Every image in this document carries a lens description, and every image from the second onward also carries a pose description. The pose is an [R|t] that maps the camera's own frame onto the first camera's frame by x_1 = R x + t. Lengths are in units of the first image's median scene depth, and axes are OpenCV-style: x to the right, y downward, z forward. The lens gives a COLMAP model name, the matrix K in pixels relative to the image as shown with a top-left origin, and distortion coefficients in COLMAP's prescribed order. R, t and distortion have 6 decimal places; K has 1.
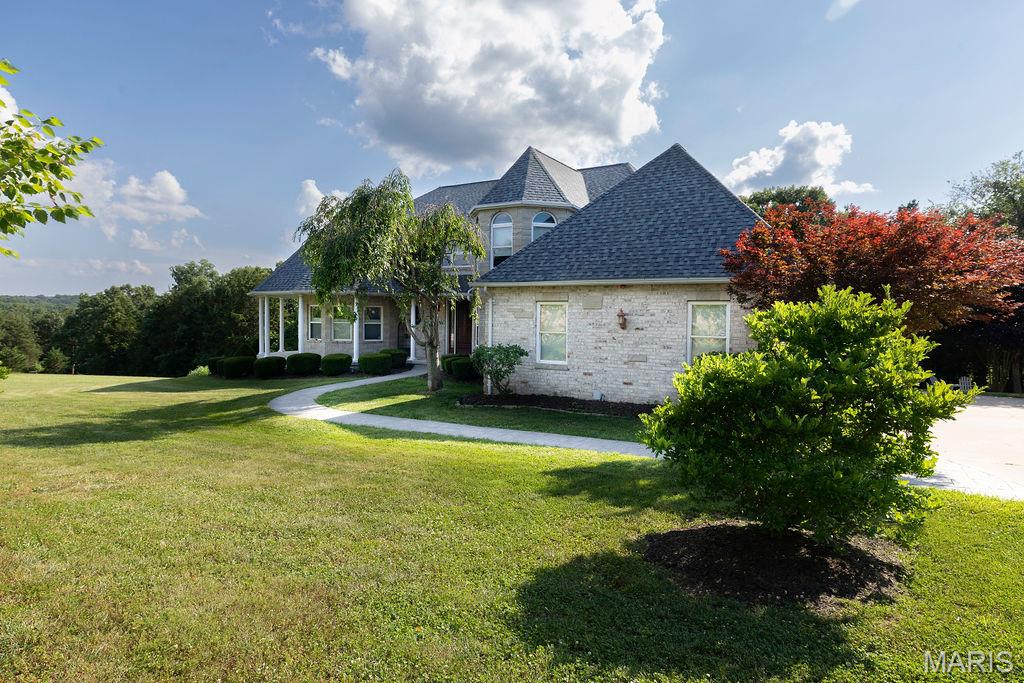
lens RADIAL K [[619.2, 0, 512.0], [0, 619.2, 341.5], [0, 0, 1]] dist [0.002007, 0.000123]
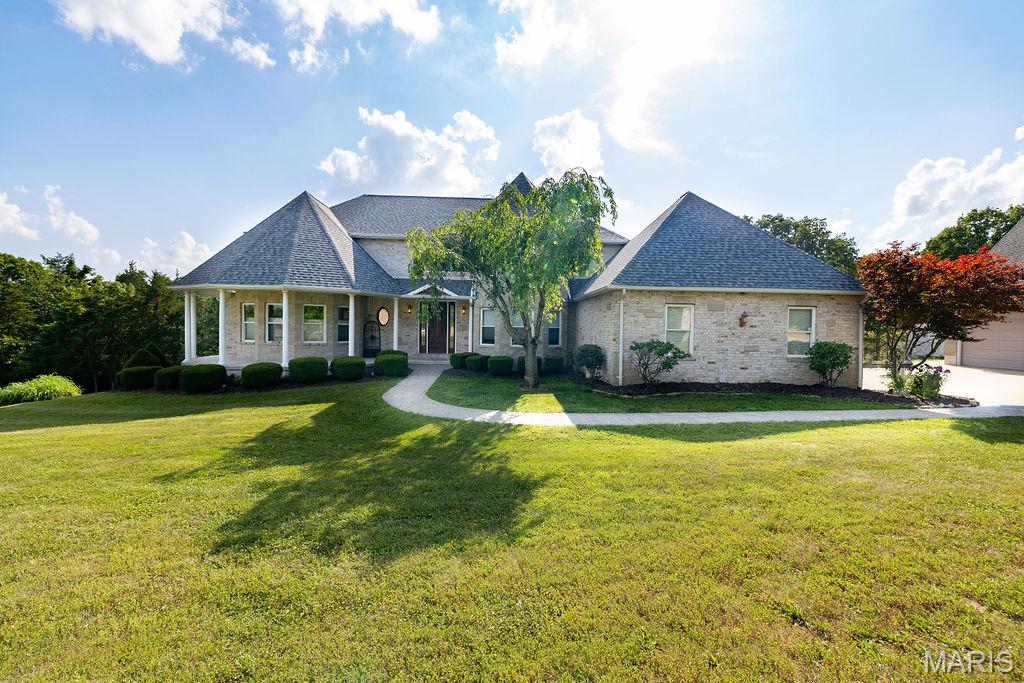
lens RADIAL K [[447.9, 0, 512.0], [0, 447.9, 341.5], [0, 0, 1]] dist [-0.000373, -0.000136]
pose [[0.810027, -0.015924, 0.586176, -0.743670], [0.018437, 0.999829, 0.001683, 0.000720], [-0.586103, 0.009444, 0.810182, 0.508599]]
